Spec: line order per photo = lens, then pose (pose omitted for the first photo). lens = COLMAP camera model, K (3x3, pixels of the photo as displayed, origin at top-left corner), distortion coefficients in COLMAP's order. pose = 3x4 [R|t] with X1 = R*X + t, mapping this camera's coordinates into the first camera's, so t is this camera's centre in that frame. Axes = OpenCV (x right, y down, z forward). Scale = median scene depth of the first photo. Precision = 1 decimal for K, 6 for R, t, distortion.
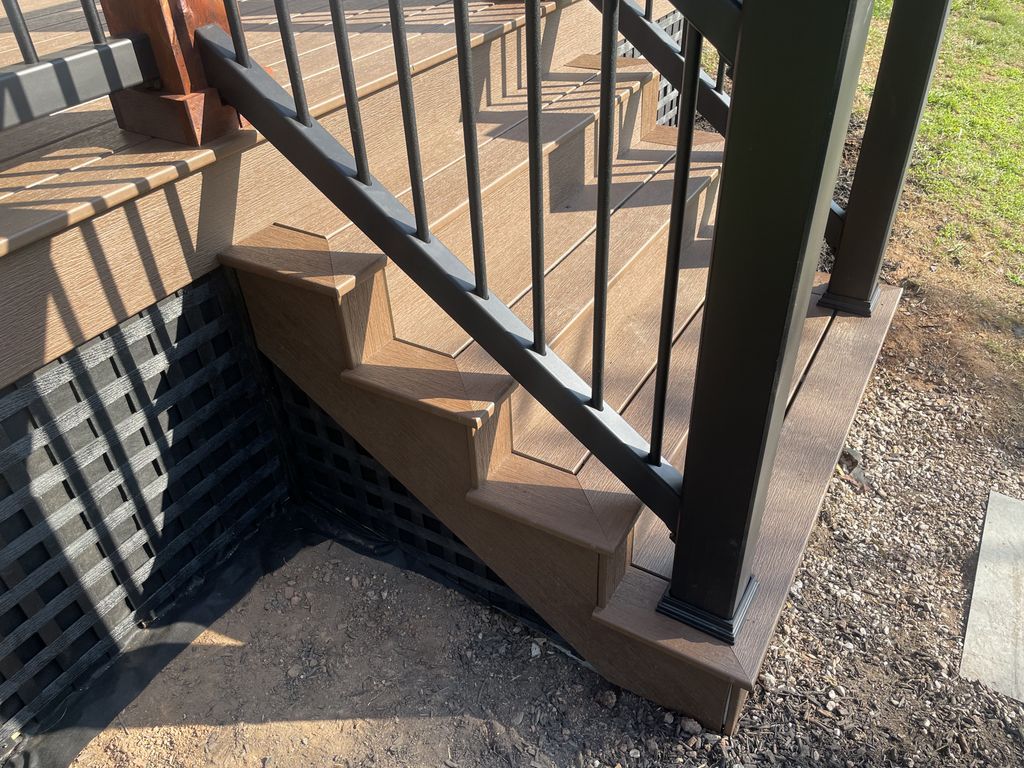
lens RADIAL K [[779.4, 0, 509.1], [0, 779.4, 387.5], [0, 0, 1]] dist [0.083125, -0.103402]
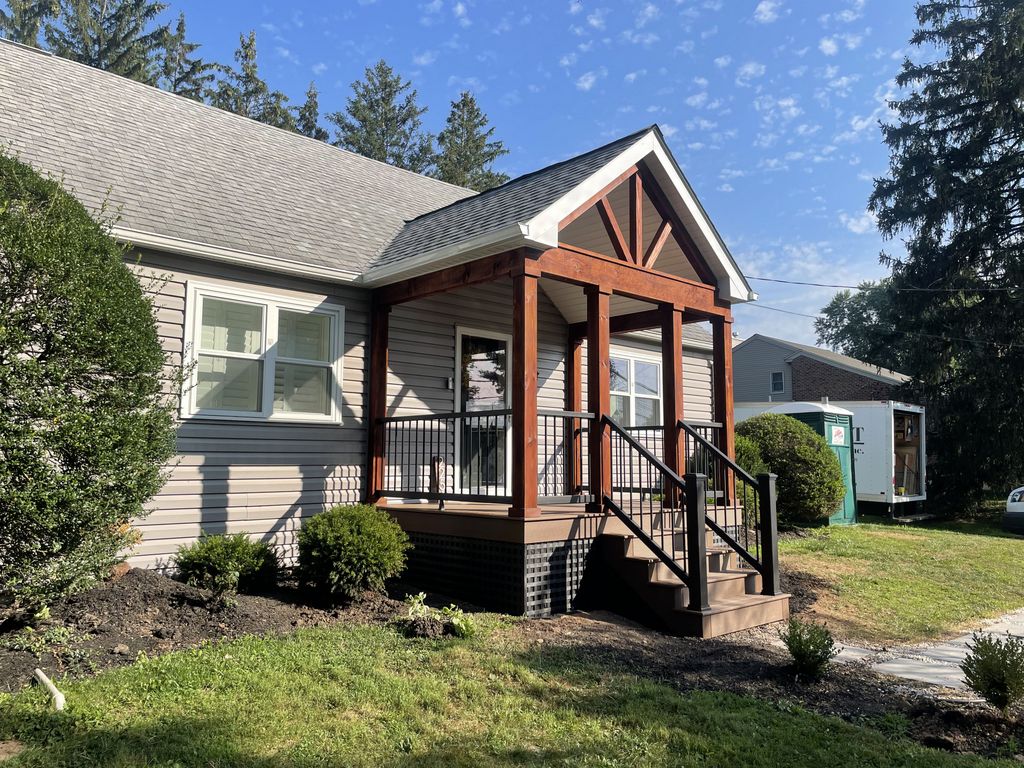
lens RADIAL K [[779.4, 0, 504.3], [0, 779.4, 376.8], [0, 0, 1]] dist [0.083125, -0.103402]
pose [[0.955906, 0.012089, -0.293423, 0.501293], [-0.207883, 0.733594, -0.647012, 2.472097], [0.207432, 0.679480, 0.703760, -3.349754]]
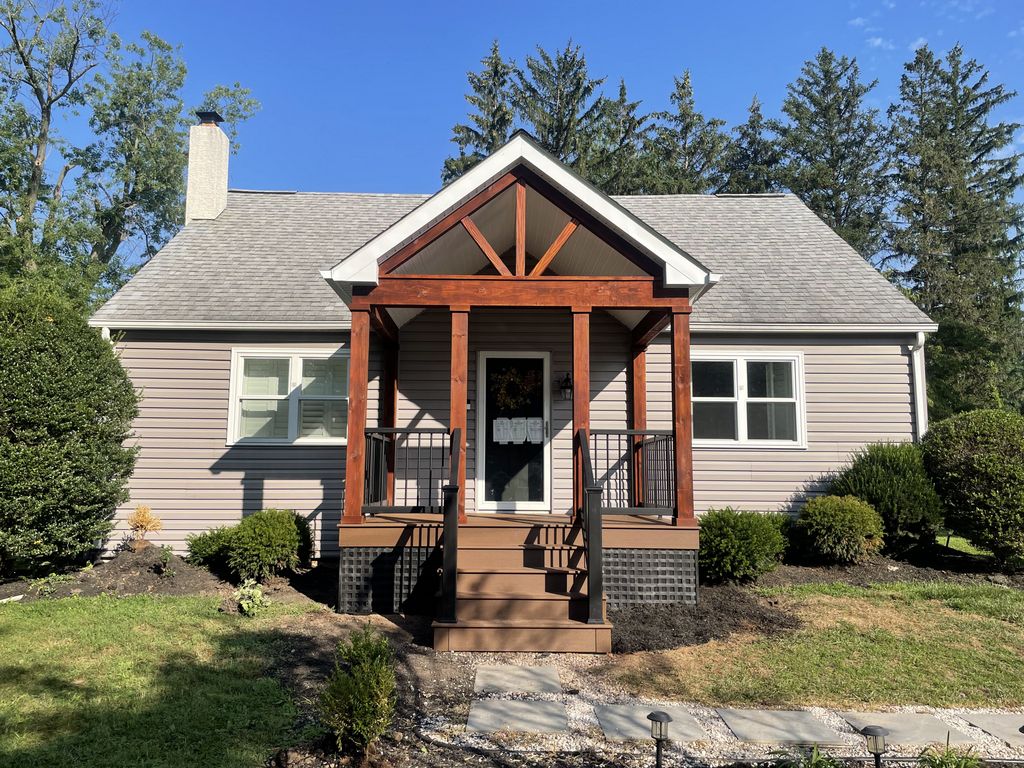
lens RADIAL K [[779.4, 0, 507.0], [0, 779.4, 386.3], [0, 0, 1]] dist [0.083125, -0.103402]
pose [[0.501995, -0.060632, -0.862742, 4.432661], [-0.537303, 0.759819, -0.366034, 0.714665], [0.677721, 0.647301, 0.348848, -1.214267]]
